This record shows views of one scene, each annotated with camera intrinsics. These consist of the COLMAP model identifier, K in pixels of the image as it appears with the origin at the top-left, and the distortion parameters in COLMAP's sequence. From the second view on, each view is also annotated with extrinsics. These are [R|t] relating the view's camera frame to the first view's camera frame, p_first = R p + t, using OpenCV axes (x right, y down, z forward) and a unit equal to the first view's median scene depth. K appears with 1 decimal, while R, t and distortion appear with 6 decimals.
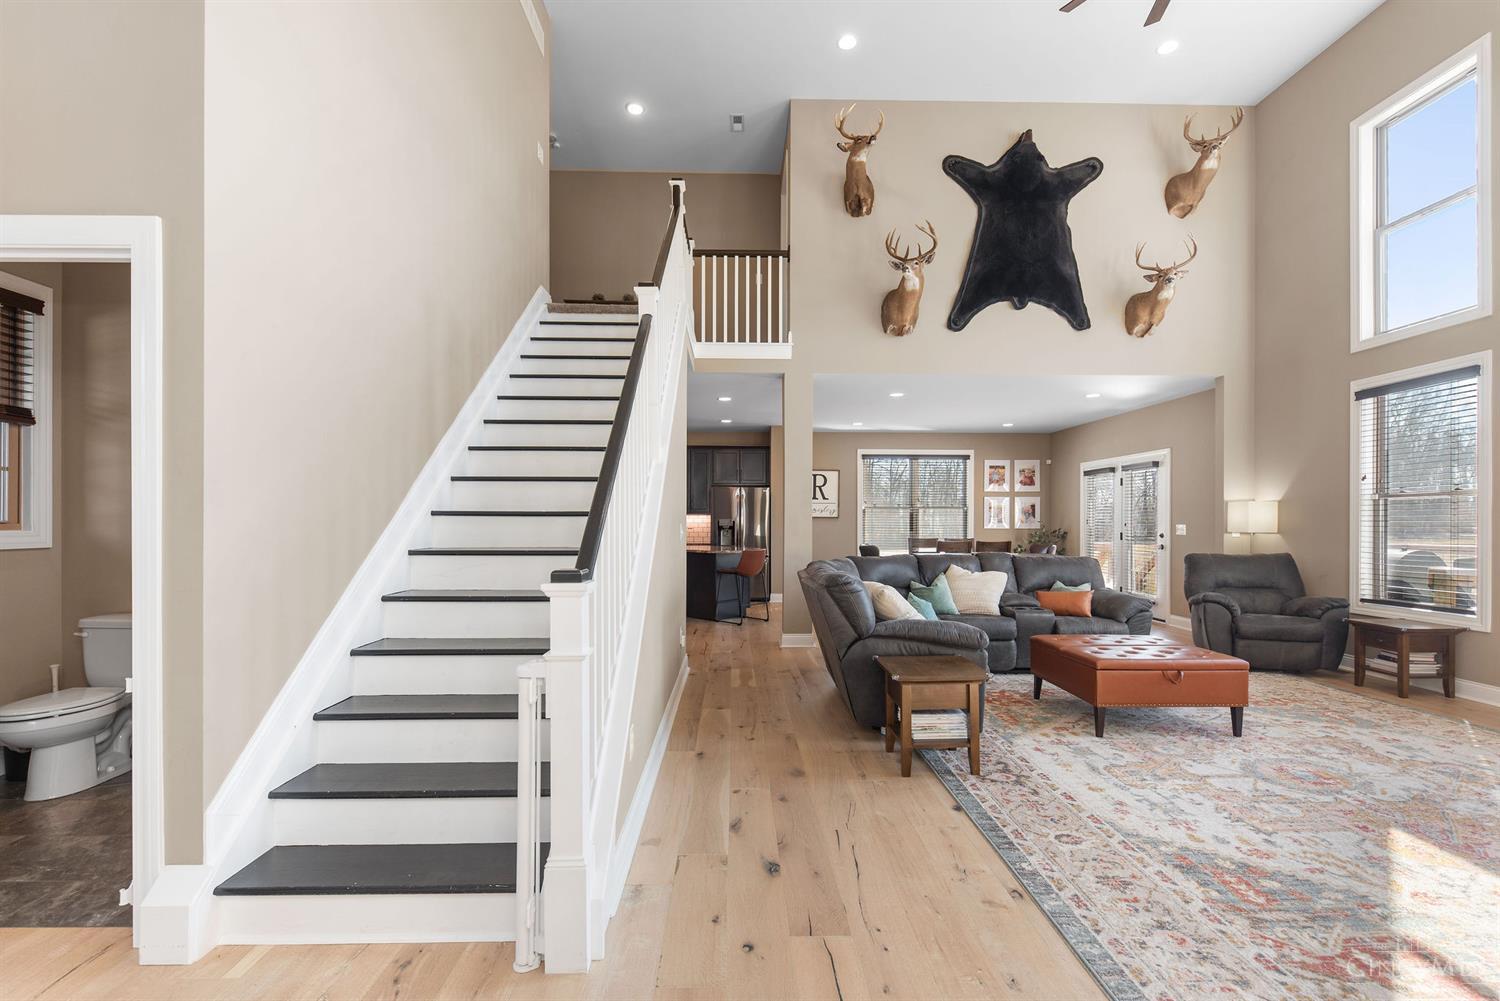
lens RADIAL K [[653.6, 0, 748.4], [0, 653.6, 523.1], [0, 0, 1]] dist [0.016985, -0.012040]
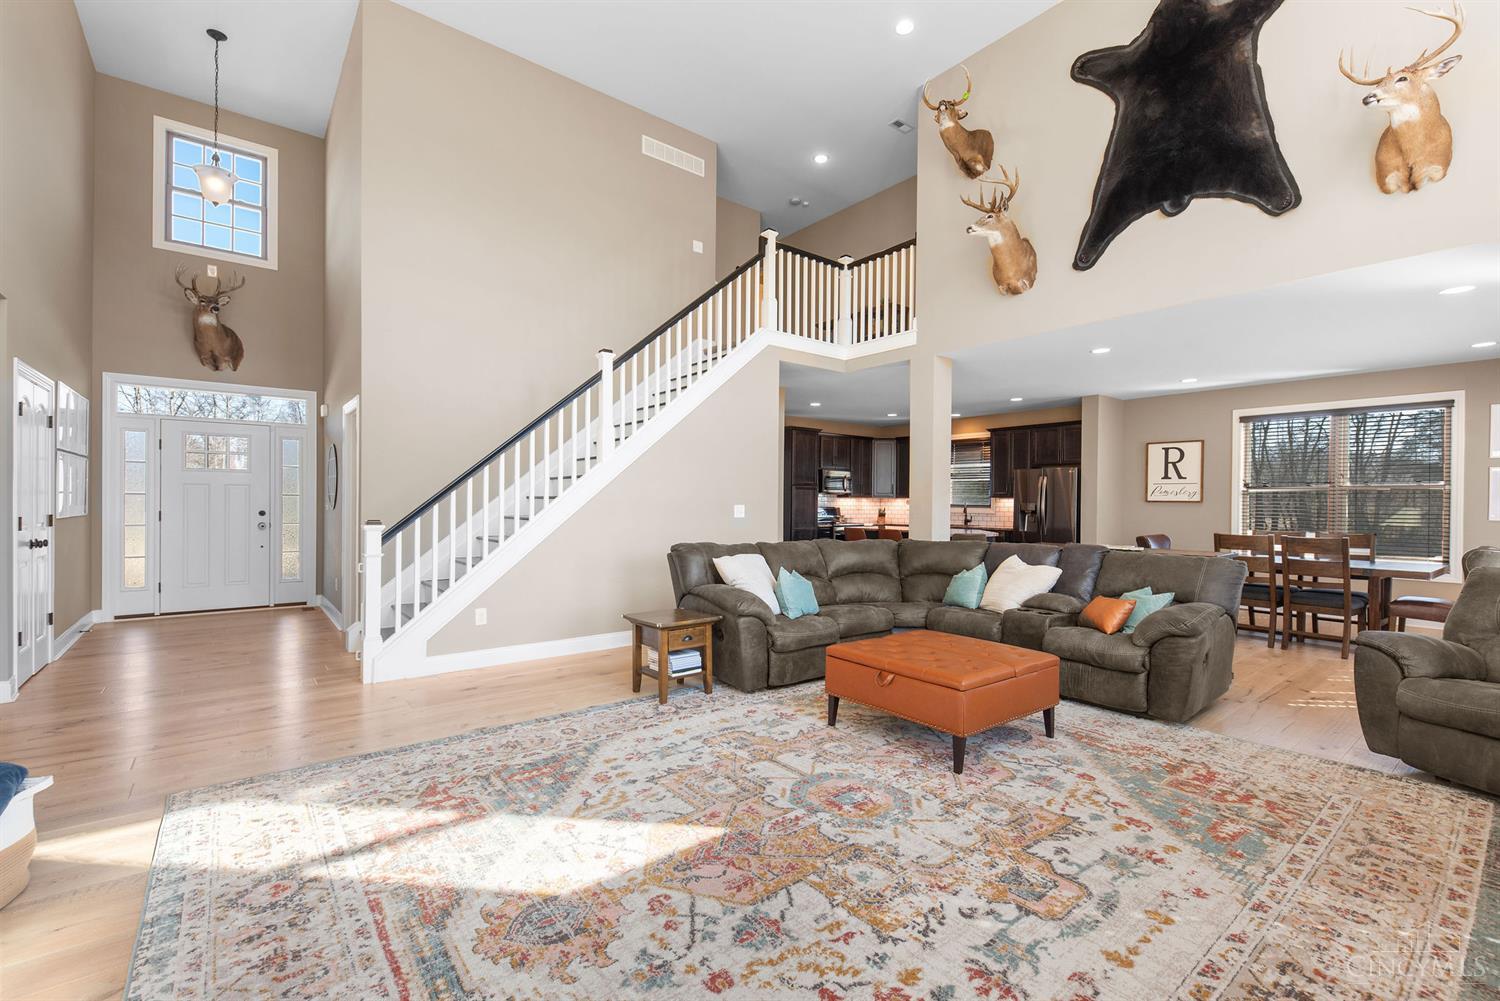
lens RADIAL K [[648.3, 0, 745.7], [0, 648.3, 506.1], [0, 0, 1]] dist [0.017059, -0.011105]
pose [[0.605051, 0.006218, -0.796163, 0.705274], [-0.009495, 0.999955, 0.000594, 0.001613], [0.796130, 0.007200, 0.605083, 0.183509]]
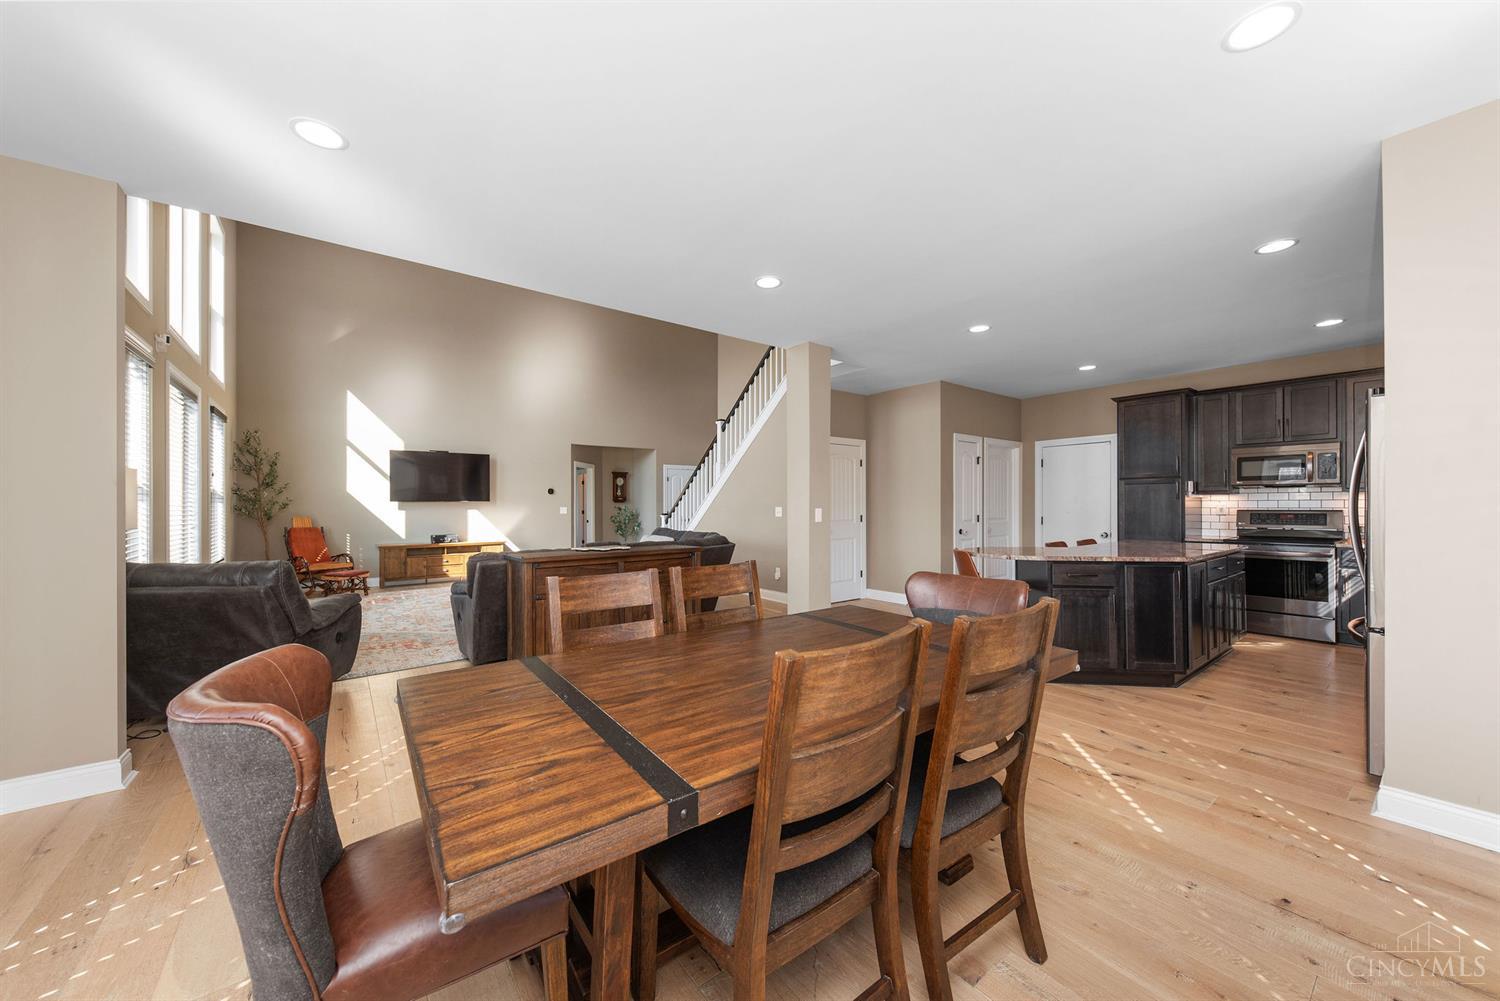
lens RADIAL K [[532.7, 0, 746.9], [0, 532.7, 507.9], [0, 0, 1]] dist [0.006397, -0.000358]
pose [[-0.806476, 0.004153, -0.591252, 0.596100], [-0.000574, 0.999969, 0.007808, -0.006045], [0.591267, 0.006636, -0.806449, 1.579006]]
